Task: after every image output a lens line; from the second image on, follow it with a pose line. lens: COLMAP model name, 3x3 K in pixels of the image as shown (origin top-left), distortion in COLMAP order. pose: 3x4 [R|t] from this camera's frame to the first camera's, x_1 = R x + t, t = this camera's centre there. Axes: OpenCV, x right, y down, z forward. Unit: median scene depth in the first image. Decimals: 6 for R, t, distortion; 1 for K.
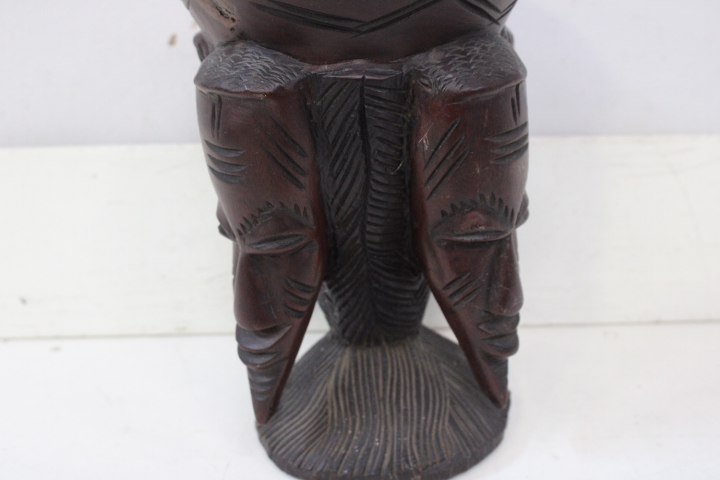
lens RADIAL K [[930.2, 0, 358.5], [0, 930.2, 226.1], [0, 0, 1]] dist [-0.043989, -0.006613]
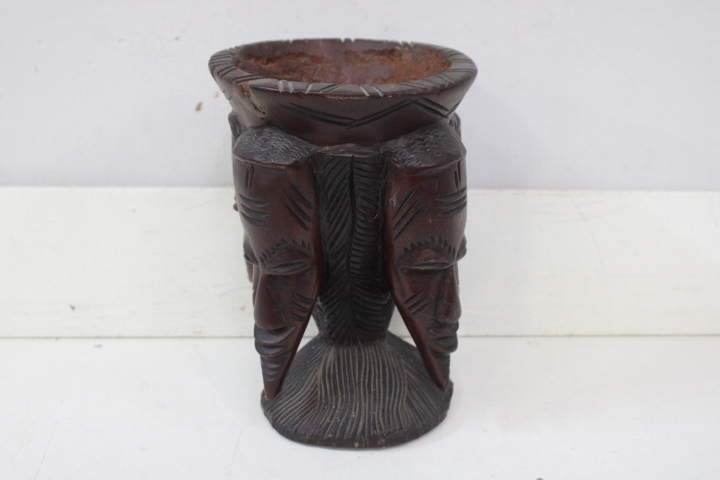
lens RADIAL K [[948.3, 0, 361.4], [0, 948.3, 234.1], [0, 0, 1]] dist [-0.057392, 0.032981]
pose [[0.998771, 0.025166, 0.042690, -0.038434], [-0.024497, 0.999570, -0.016122, -0.012213], [-0.043078, 0.015056, 0.998958, -0.441696]]
